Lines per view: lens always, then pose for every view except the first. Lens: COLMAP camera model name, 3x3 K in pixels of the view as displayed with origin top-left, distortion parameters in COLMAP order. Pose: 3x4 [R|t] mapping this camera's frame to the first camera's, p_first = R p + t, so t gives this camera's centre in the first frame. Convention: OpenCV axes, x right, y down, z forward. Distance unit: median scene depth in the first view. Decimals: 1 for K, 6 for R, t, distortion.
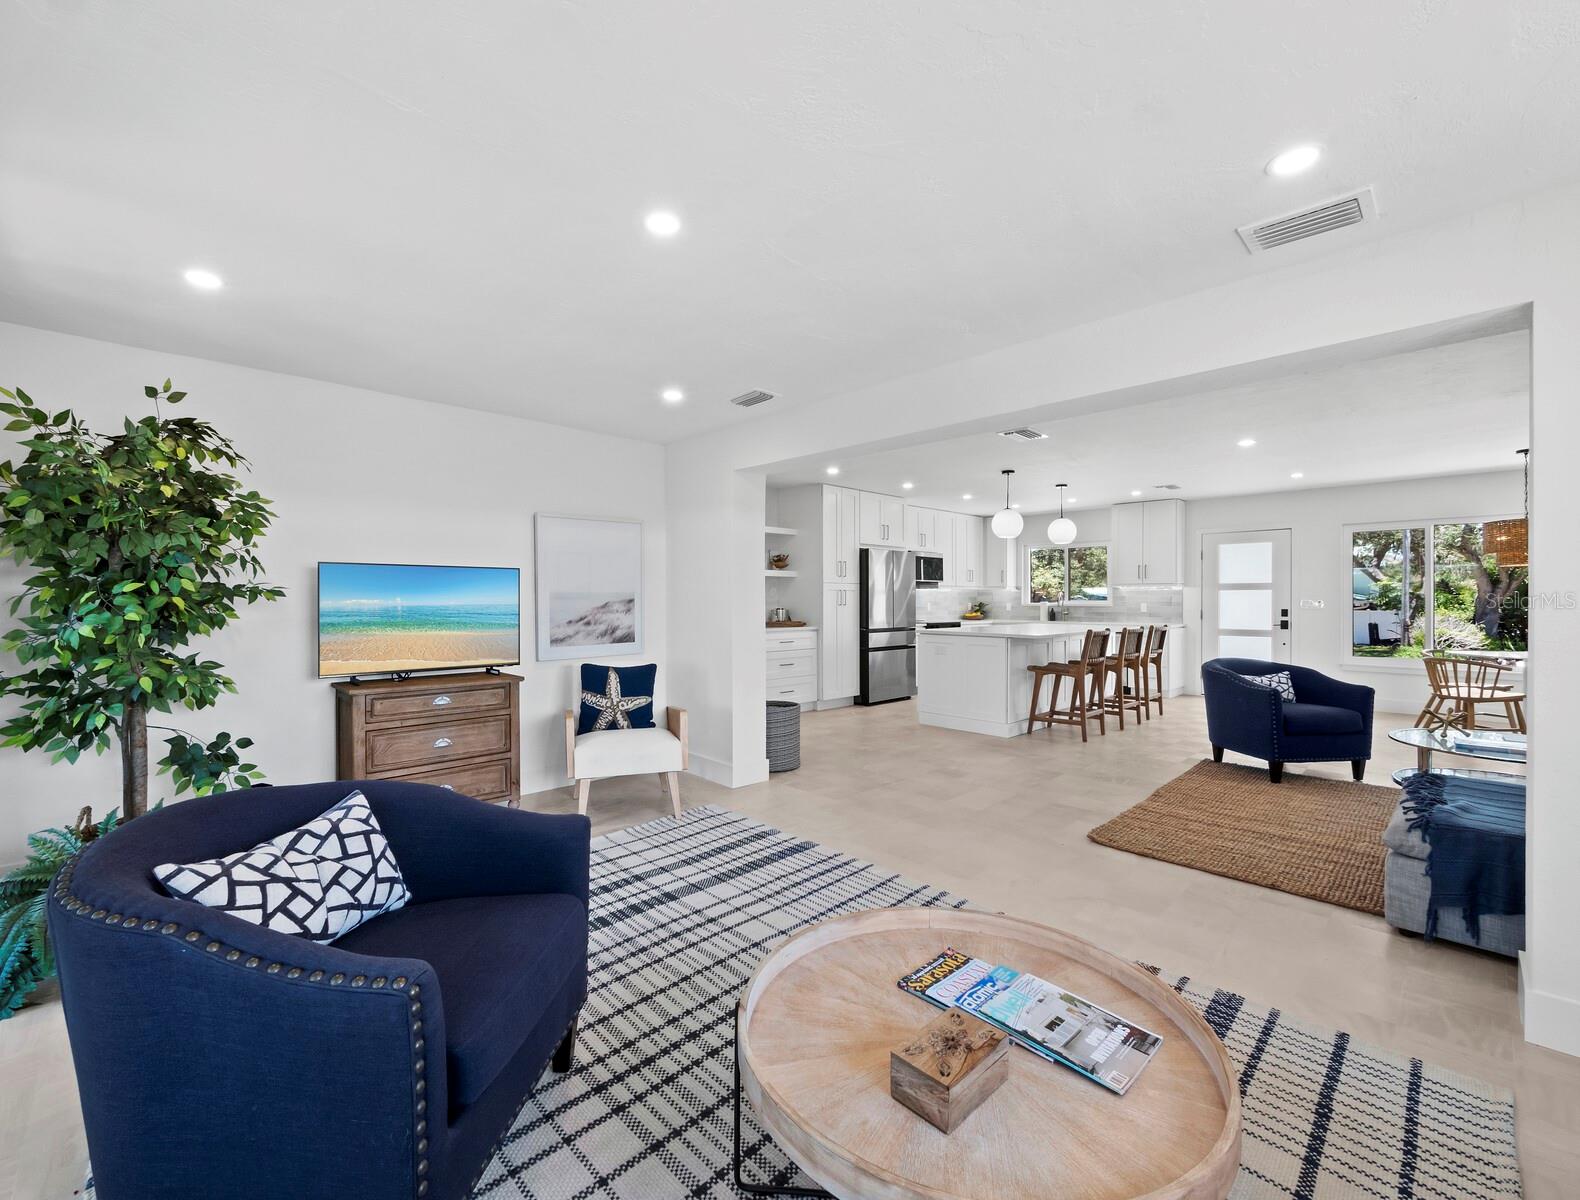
lens RADIAL K [[667.9, 0, 788.2], [0, 667.9, 597.7], [0, 0, 1]] dist [-0.008449, 0.001719]
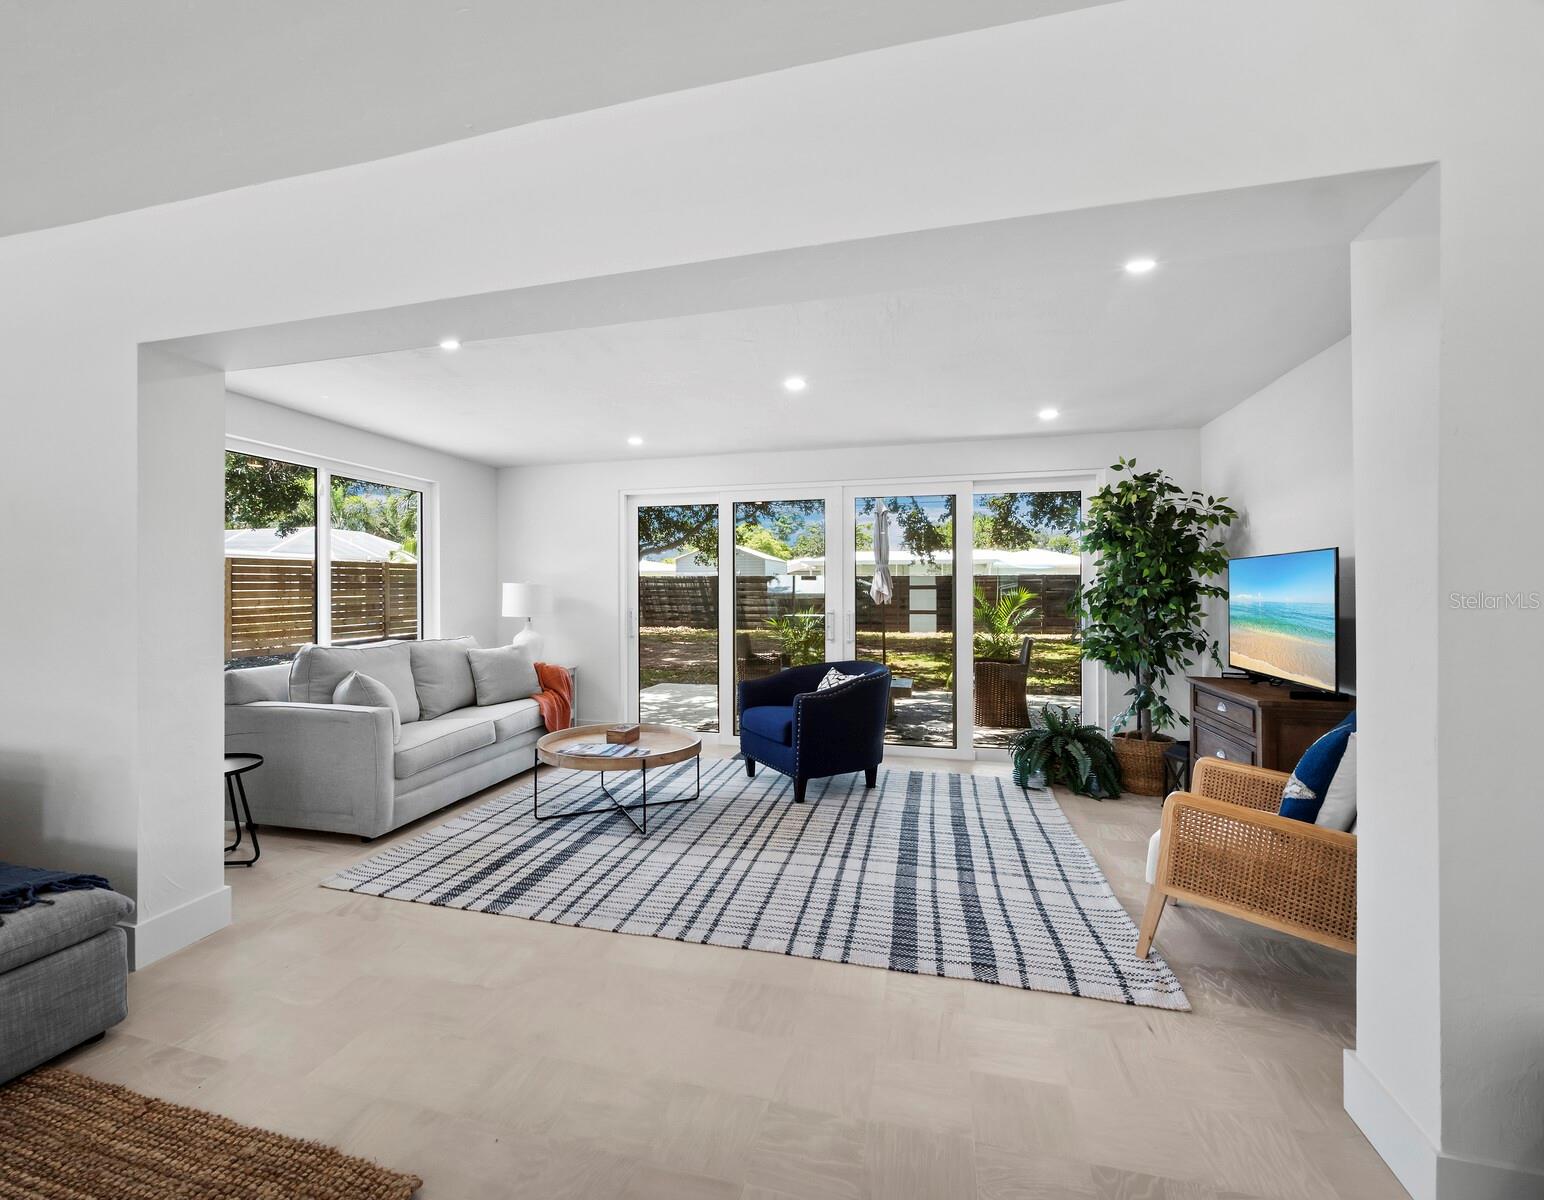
lens RADIAL K [[681.1, 0, 768.0], [0, 681.1, 592.6], [0, 0, 1]] dist [-0.002813, 0.000727]
pose [[-0.851375, -0.002090, -0.524553, 0.584170], [0.002695, 0.999961, -0.008357, 0.008374], [0.524551, -0.008529, -0.851336, 1.762065]]
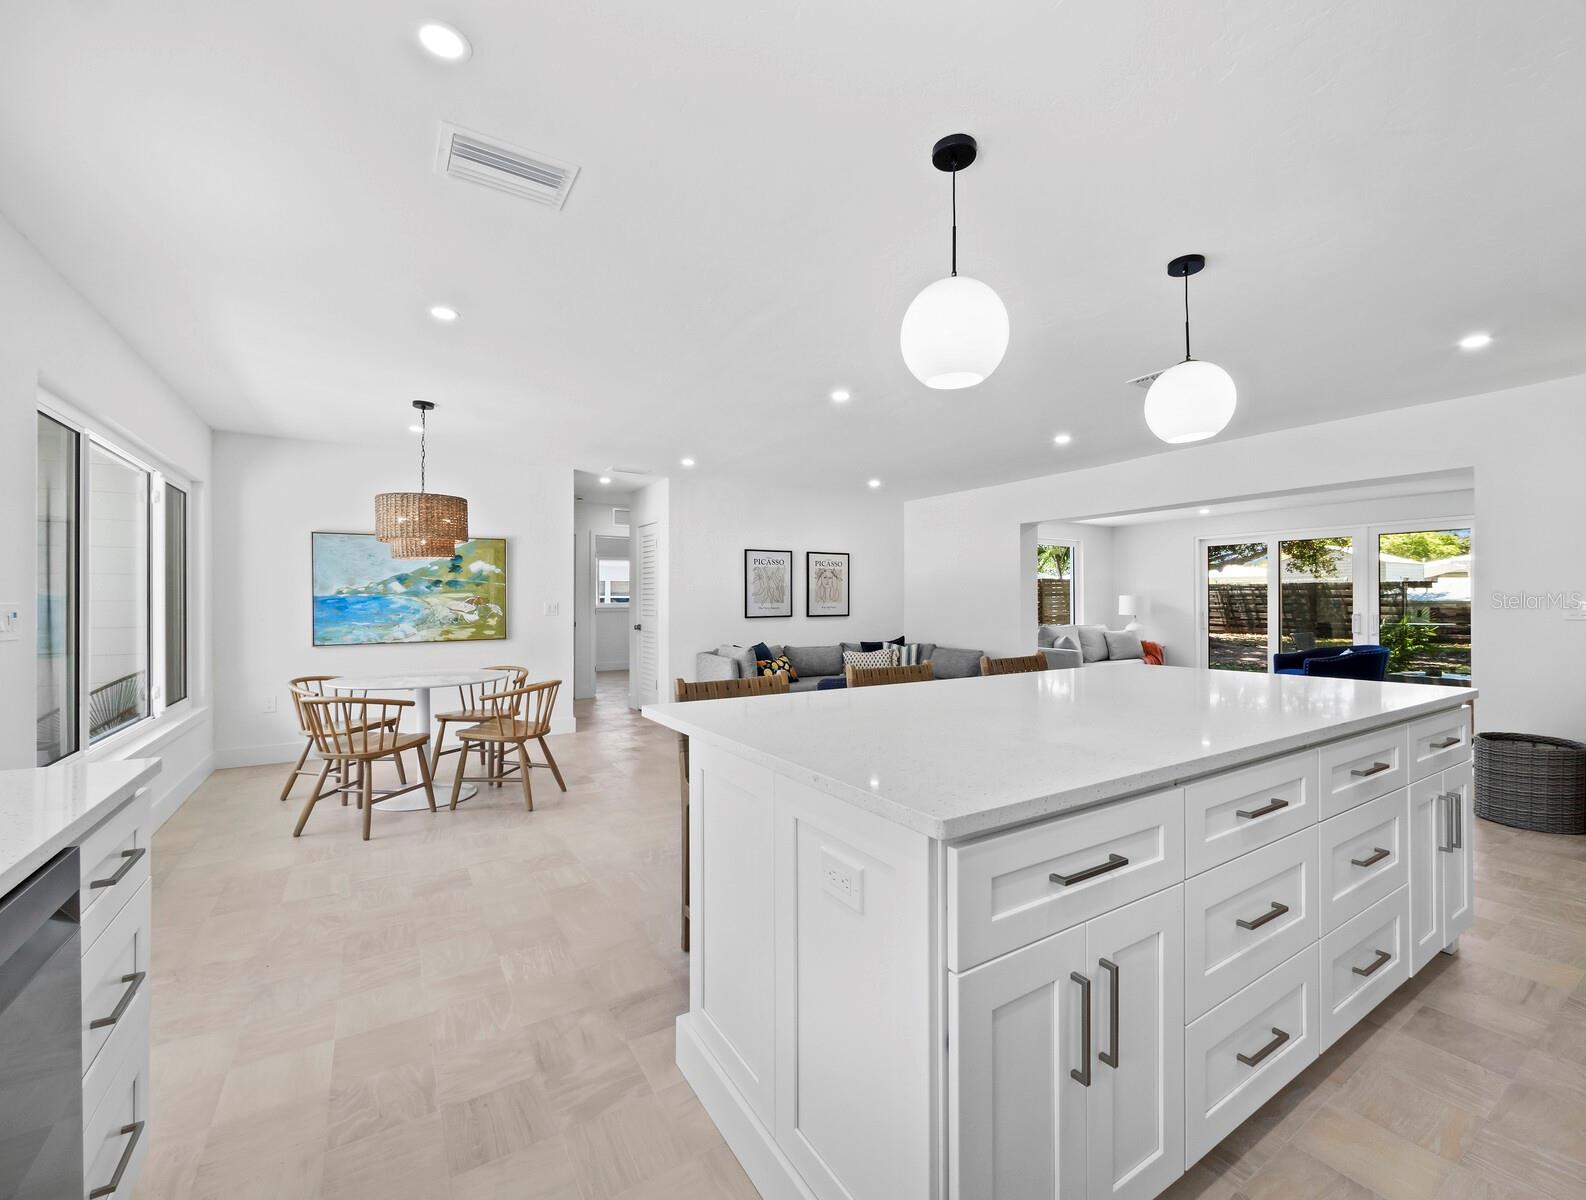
lens RADIAL K [[670.4, 0, 797.9], [0, 670.4, 600.3], [0, 0, 1]] dist [-0.008449, 0.001719]
pose [[-0.977726, -0.000577, 0.209886, 1.076853], [-0.002268, 0.999967, -0.007816, 0.016033], [-0.209875, -0.008118, -0.977695, 3.319319]]
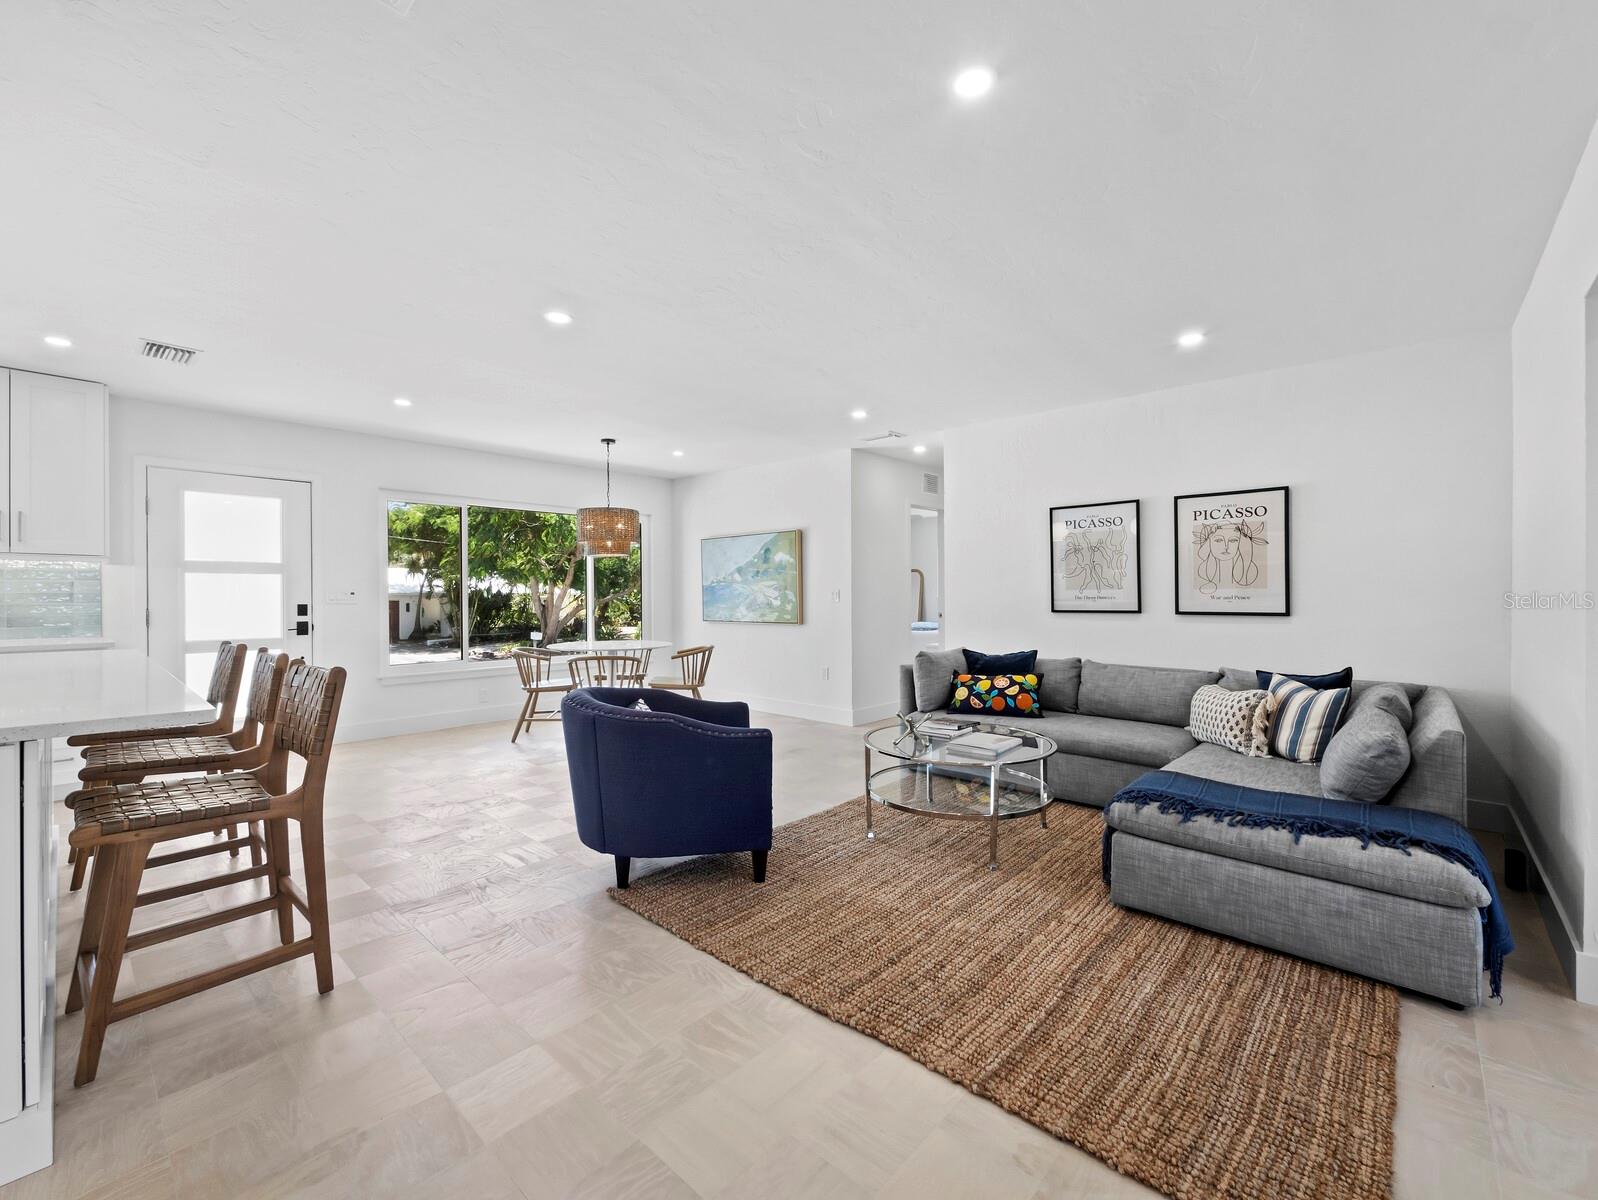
lens RADIAL K [[683.9, 0, 797.6], [0, 683.9, 579.8], [0, 0, 1]] dist [-0.003792, -0.000680]
pose [[-0.072038, 0.011115, 0.997340, 0.137008], [-0.000164, 0.999938, -0.011156, 0.002033], [-0.997402, -0.000967, -0.072032, 1.583971]]
